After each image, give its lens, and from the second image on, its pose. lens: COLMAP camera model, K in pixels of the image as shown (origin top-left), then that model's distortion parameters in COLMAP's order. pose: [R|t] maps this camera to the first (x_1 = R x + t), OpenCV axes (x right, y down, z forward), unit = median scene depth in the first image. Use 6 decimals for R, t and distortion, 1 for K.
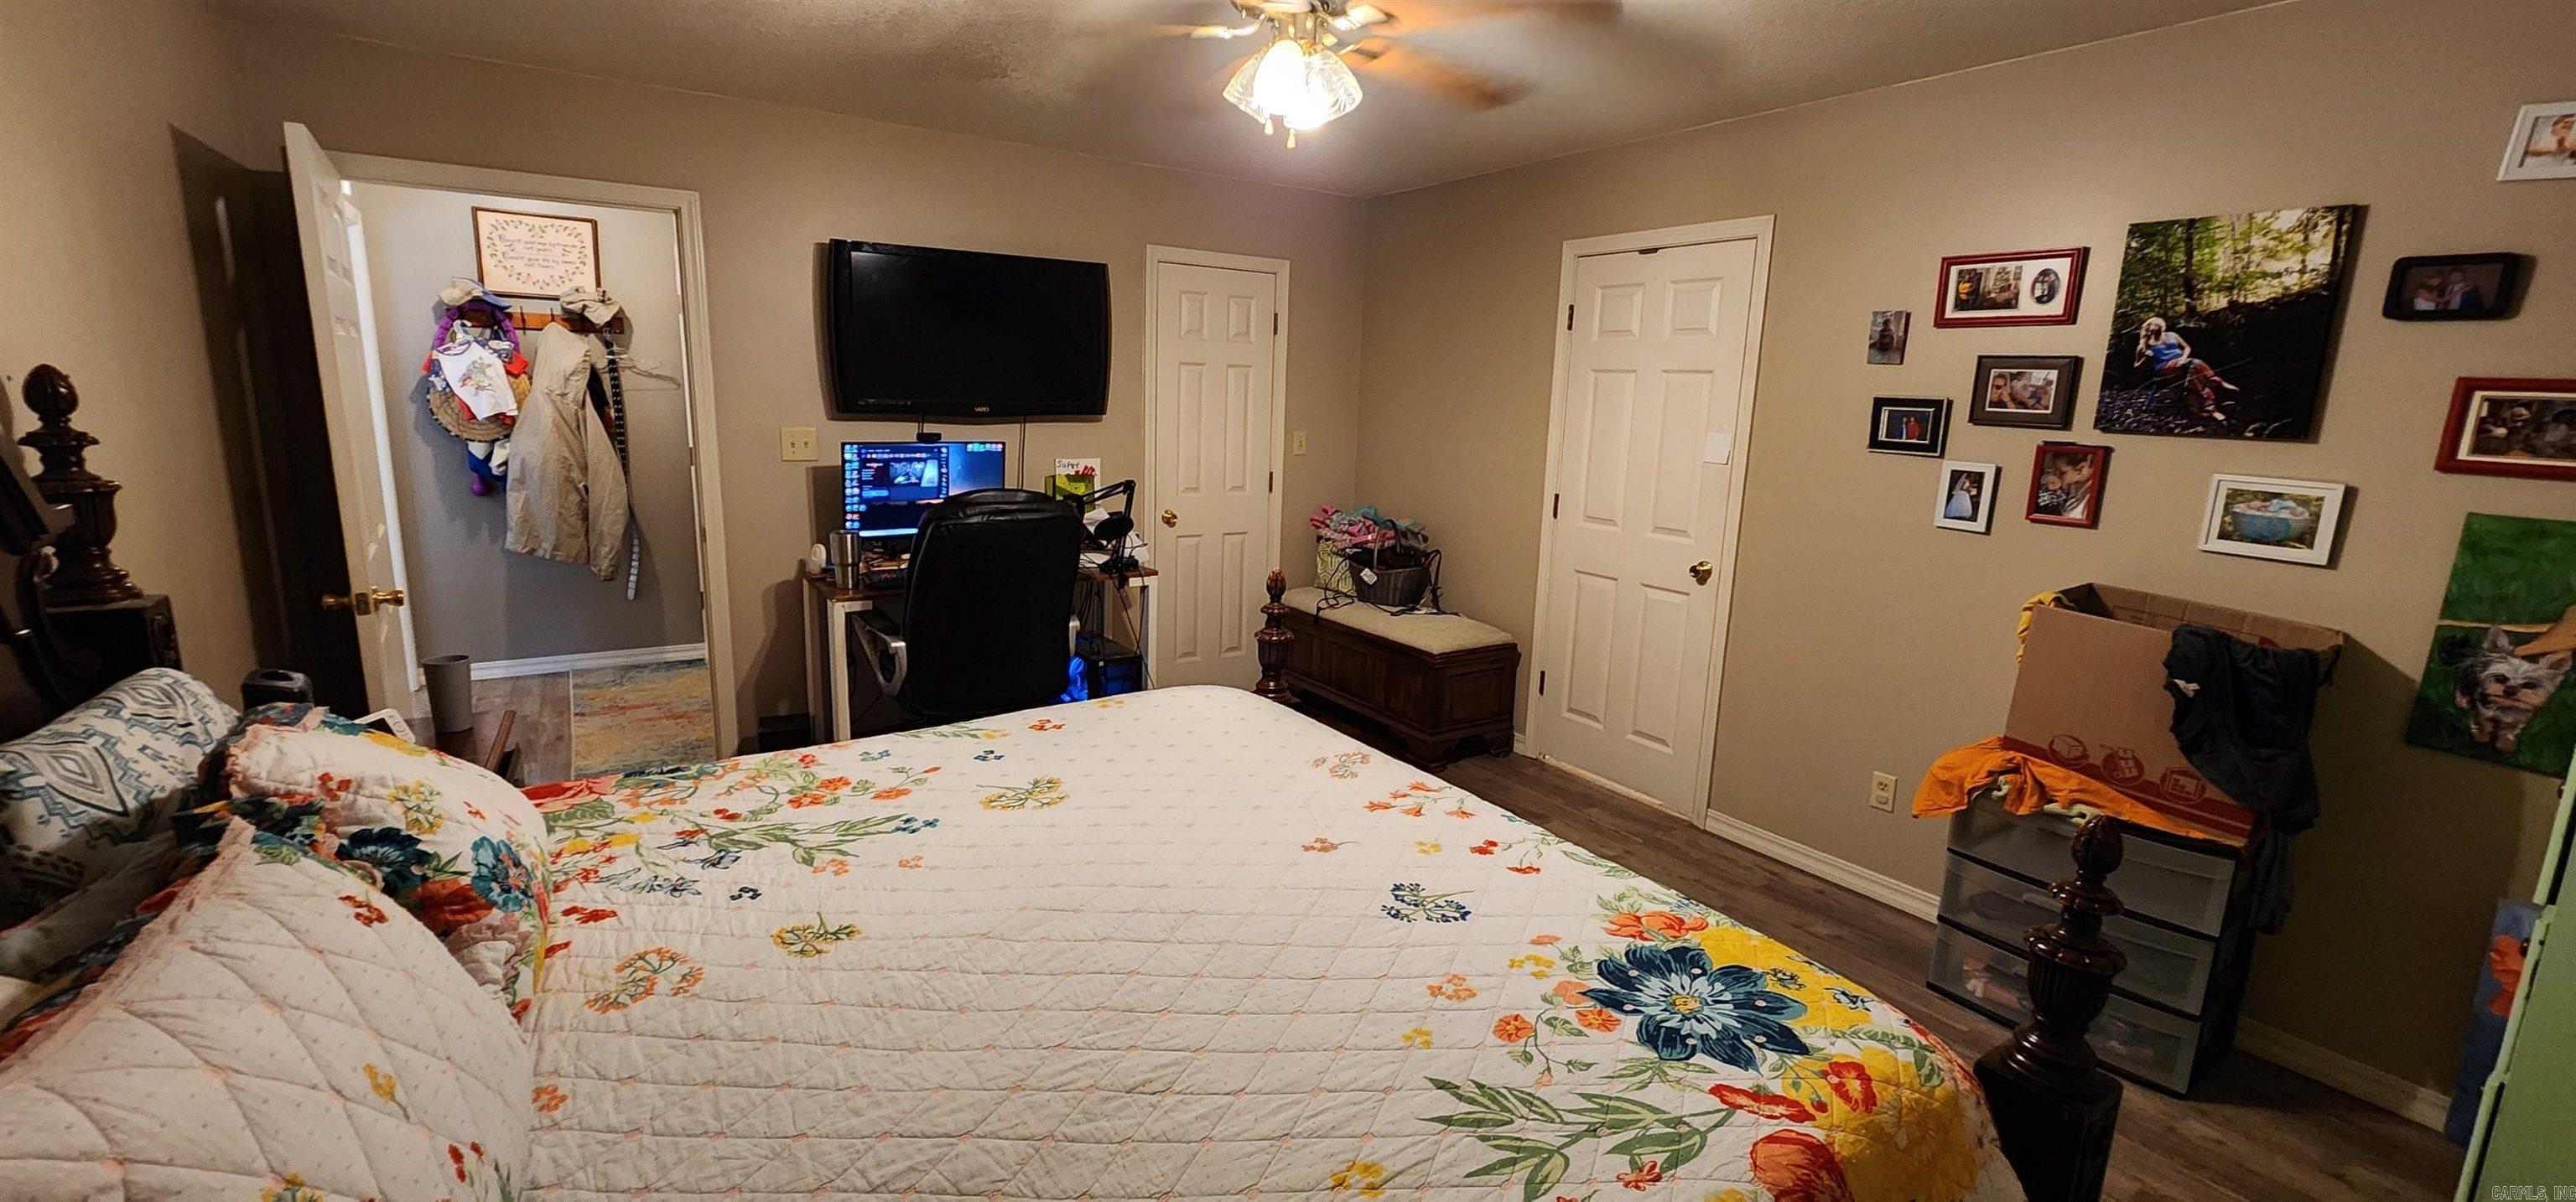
lens RADIAL K [[1061.6, 0, 1288.0], [0, 1061.6, 601.0], [0, 0, 1]] dist [0.000369, 0.000547]
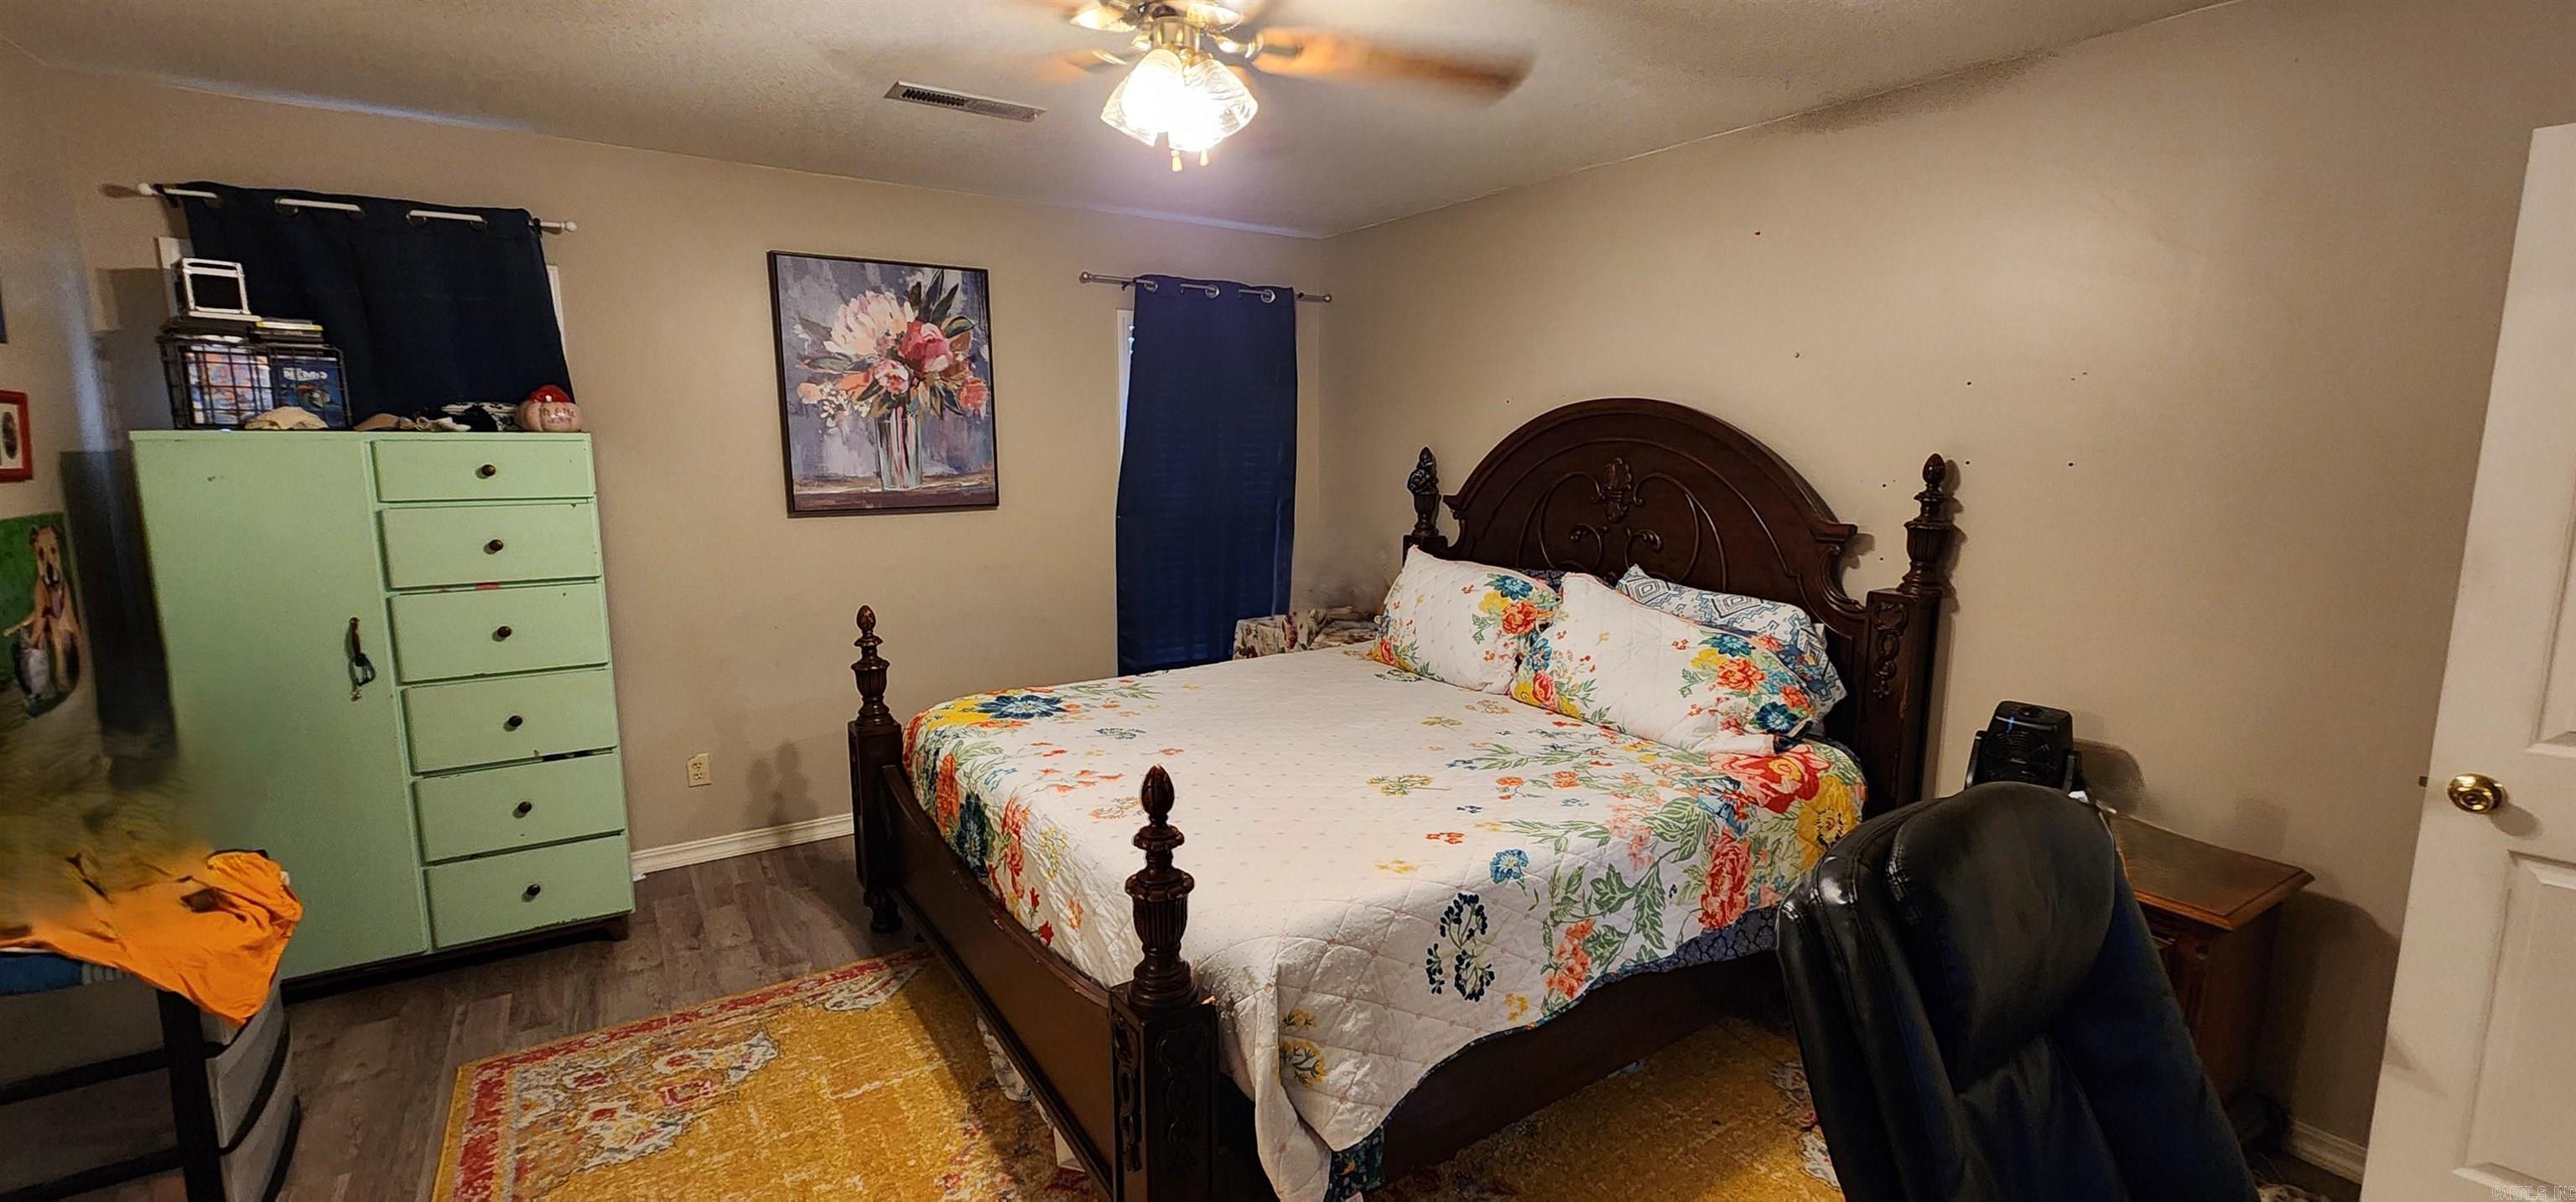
lens RADIAL K [[1061.6, 0, 1288.0], [0, 1061.6, 601.0], [0, 0, 1]] dist [0.000369, 0.000547]
pose [[-0.999348, -0.034003, -0.012170, -0.104278], [-0.036113, 0.936579, 0.348590, -0.472566], [-0.000455, 0.348802, -0.937196, 2.276486]]
